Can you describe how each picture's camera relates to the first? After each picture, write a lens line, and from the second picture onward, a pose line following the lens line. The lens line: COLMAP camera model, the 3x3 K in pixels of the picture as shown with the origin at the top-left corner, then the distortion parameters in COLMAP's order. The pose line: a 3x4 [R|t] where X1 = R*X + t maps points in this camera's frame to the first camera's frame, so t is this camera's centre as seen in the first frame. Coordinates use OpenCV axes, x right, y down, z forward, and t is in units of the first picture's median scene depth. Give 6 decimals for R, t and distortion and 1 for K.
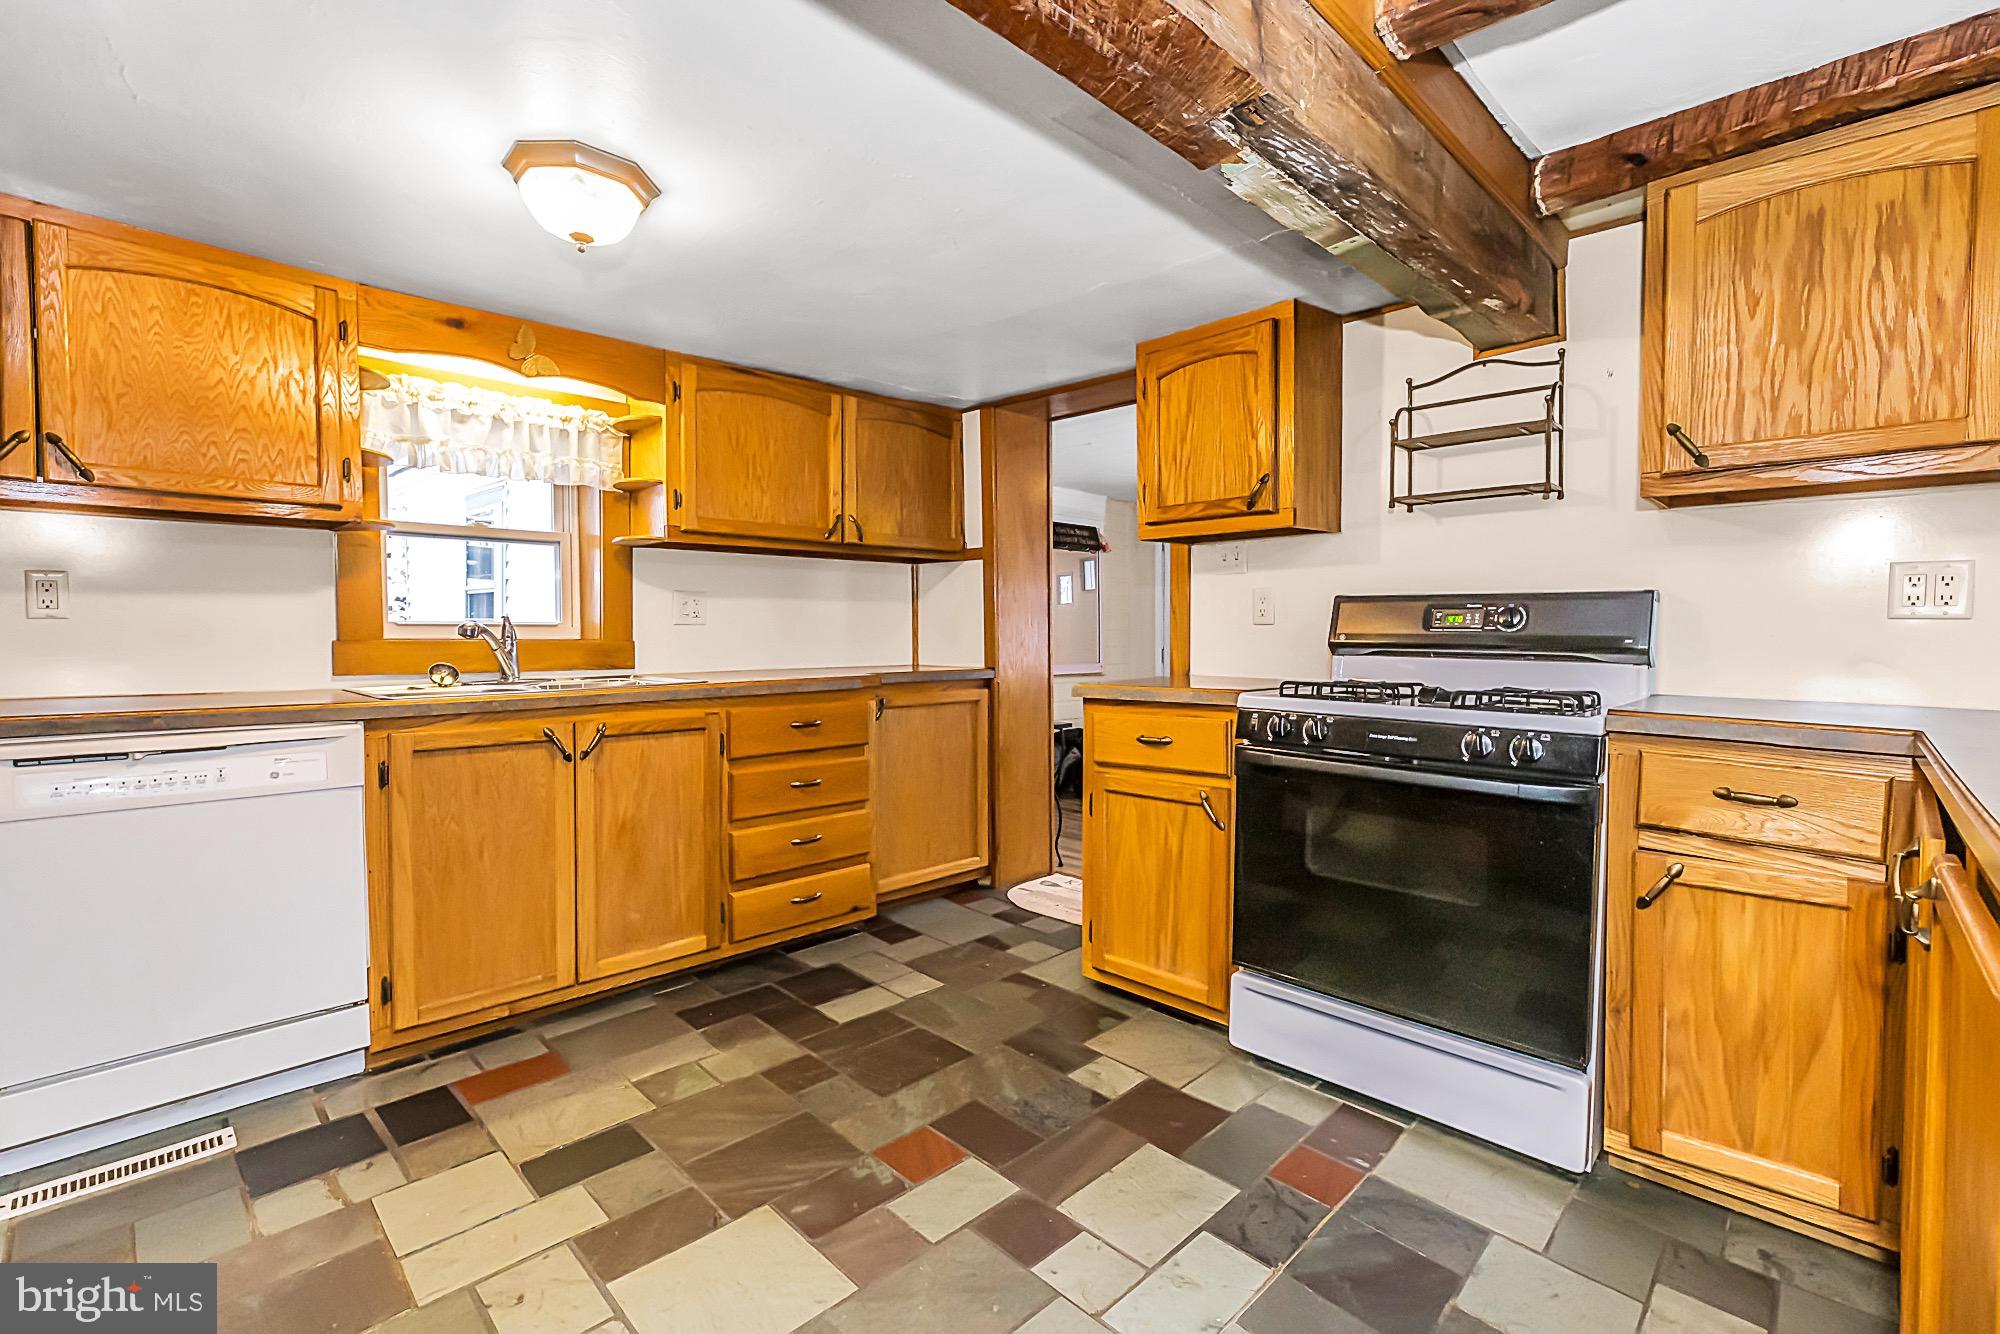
lens RADIAL K [[893.8, 0, 1000.0], [0, 893.8, 667.0], [0, 0, 1]] dist [0.018210, -0.000175]
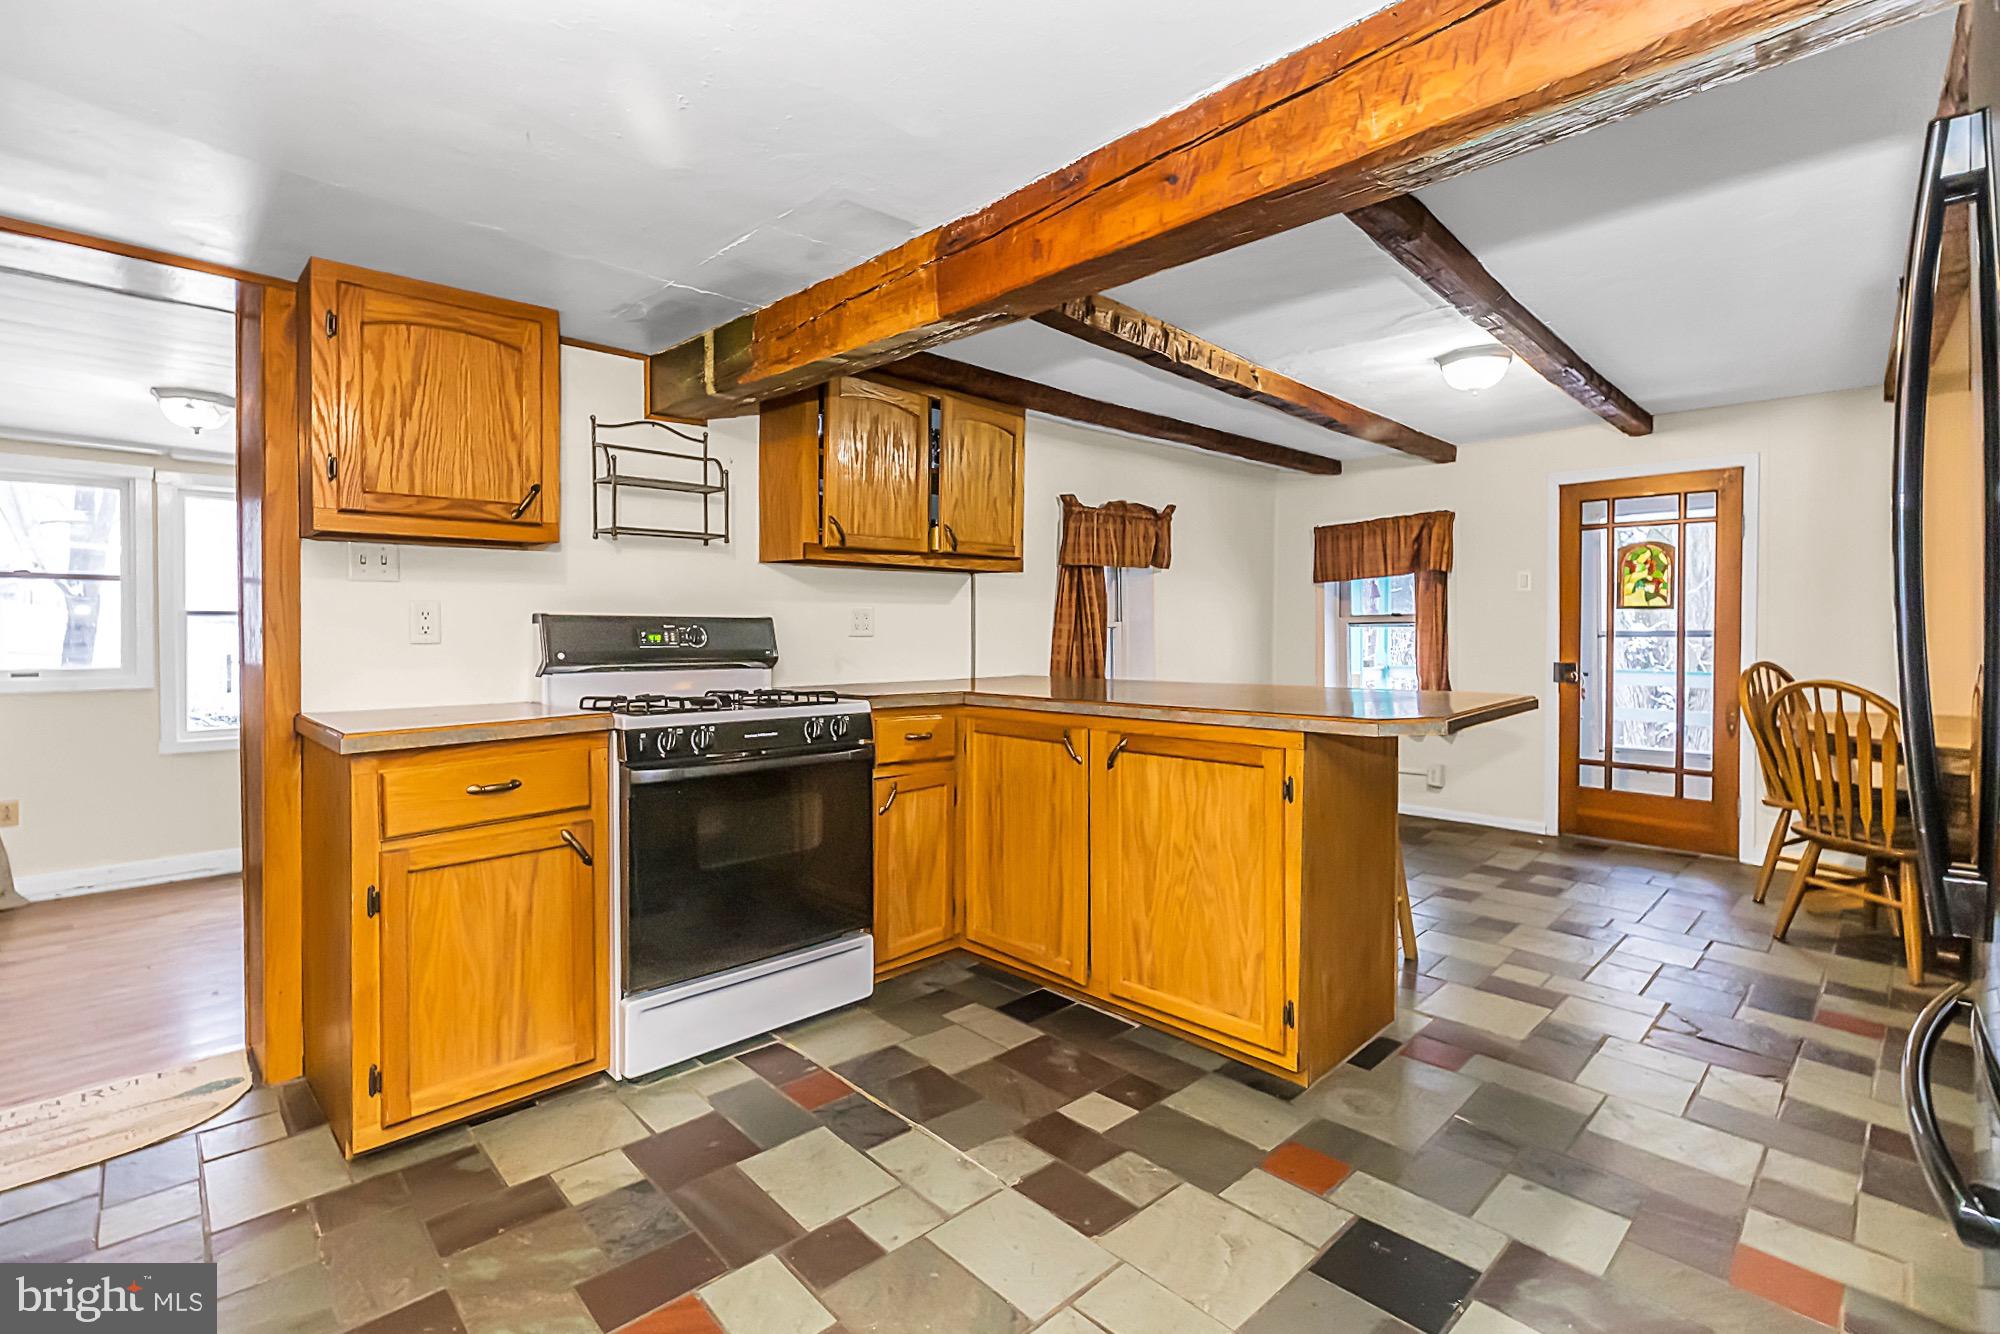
lens RADIAL K [[918.7, 0, 1003.9], [0, 918.7, 623.2], [0, 0, 1]] dist [0.001842, 0.000087]
pose [[0.025162, 0.000552, 0.999683, -0.653411], [0.044872, 0.998991, -0.001681, -0.046439], [-0.998676, 0.044900, 0.025112, 0.492088]]
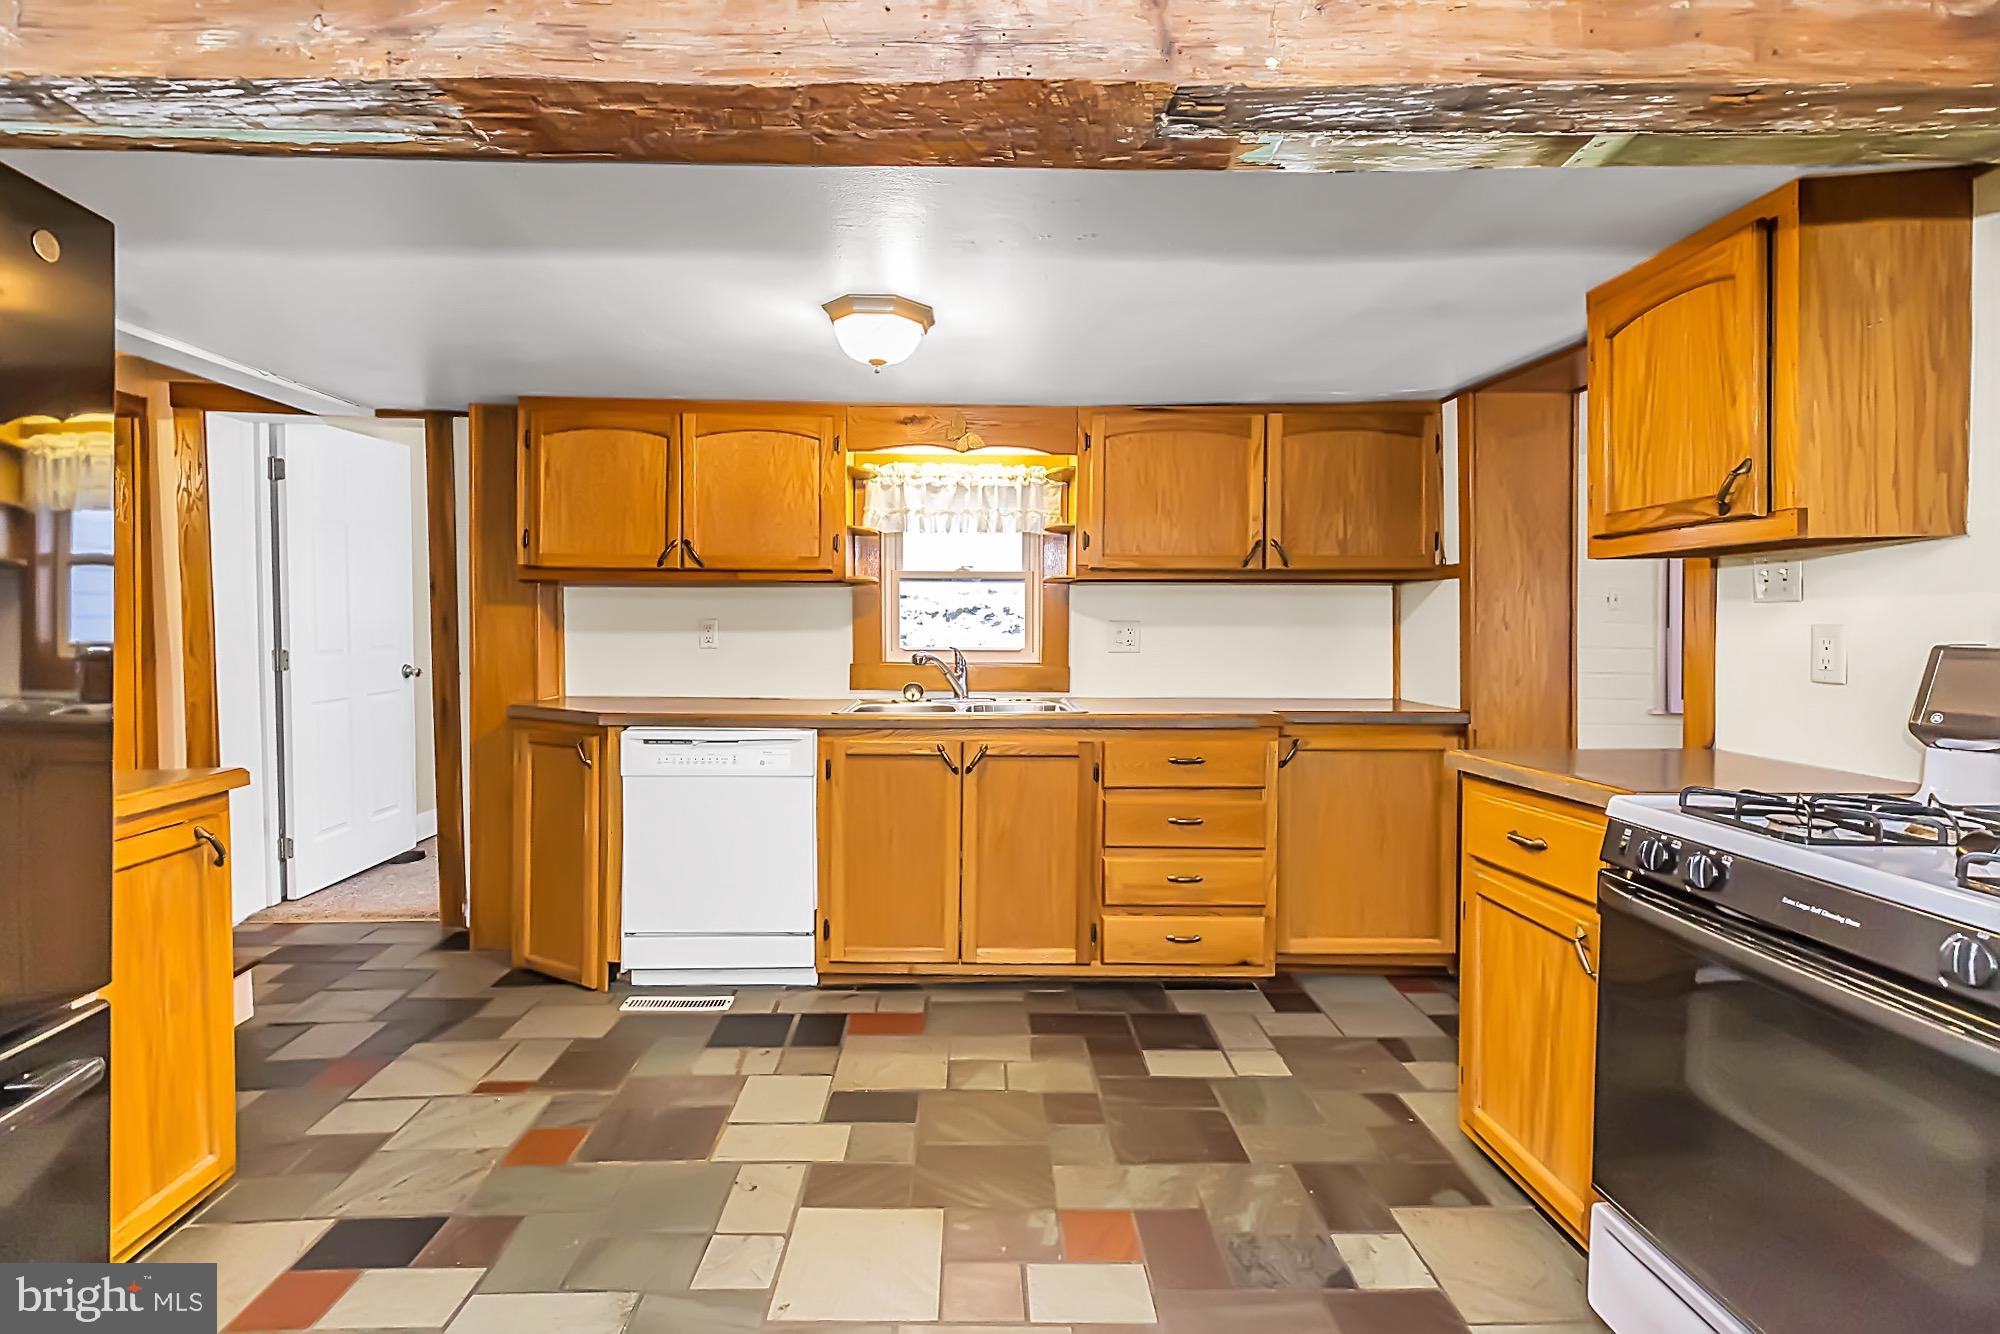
lens RADIAL K [[909.8, 0, 988.1], [0, 909.8, 645.2], [0, 0, 1]] dist [0.013724, -0.000086]
pose [[0.724413, 0.022586, -0.688996, 0.359185], [-0.035322, 0.999366, -0.004377, -0.058495], [0.688461, 0.027507, 0.724752, 0.142288]]
